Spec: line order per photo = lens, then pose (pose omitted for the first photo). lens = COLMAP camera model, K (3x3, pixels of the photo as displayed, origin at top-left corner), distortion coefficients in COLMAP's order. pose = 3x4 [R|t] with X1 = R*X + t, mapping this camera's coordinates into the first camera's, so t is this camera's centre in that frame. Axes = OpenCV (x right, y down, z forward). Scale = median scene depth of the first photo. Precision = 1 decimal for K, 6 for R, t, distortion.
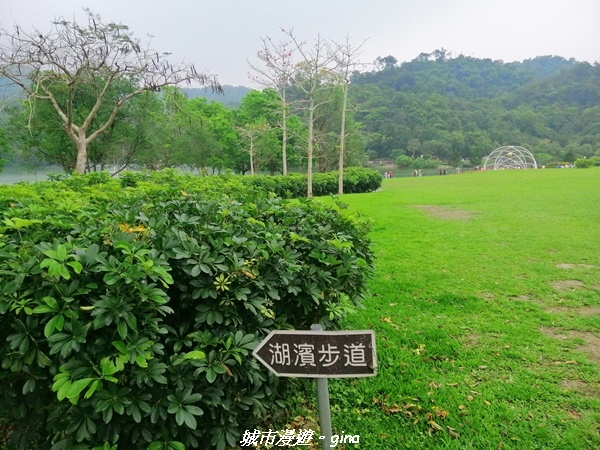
lens RADIAL K [[403.2, 0, 299.1], [0, 403.2, 225.7], [0, 0, 1]] dist [-0.012868, -0.011725]
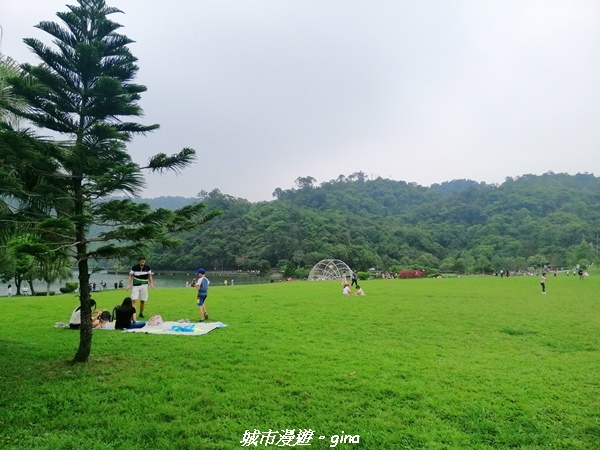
lens RADIAL K [[403.2, 0, 300.9], [0, 403.2, 224.8], [0, 0, 1]] dist [-0.012868, -0.011725]
pose [[0.998593, 0.027361, 0.045428, 0.189190], [-0.014376, 0.964213, -0.264740, 0.003778], [-0.051046, 0.263715, 0.963249, -0.051877]]
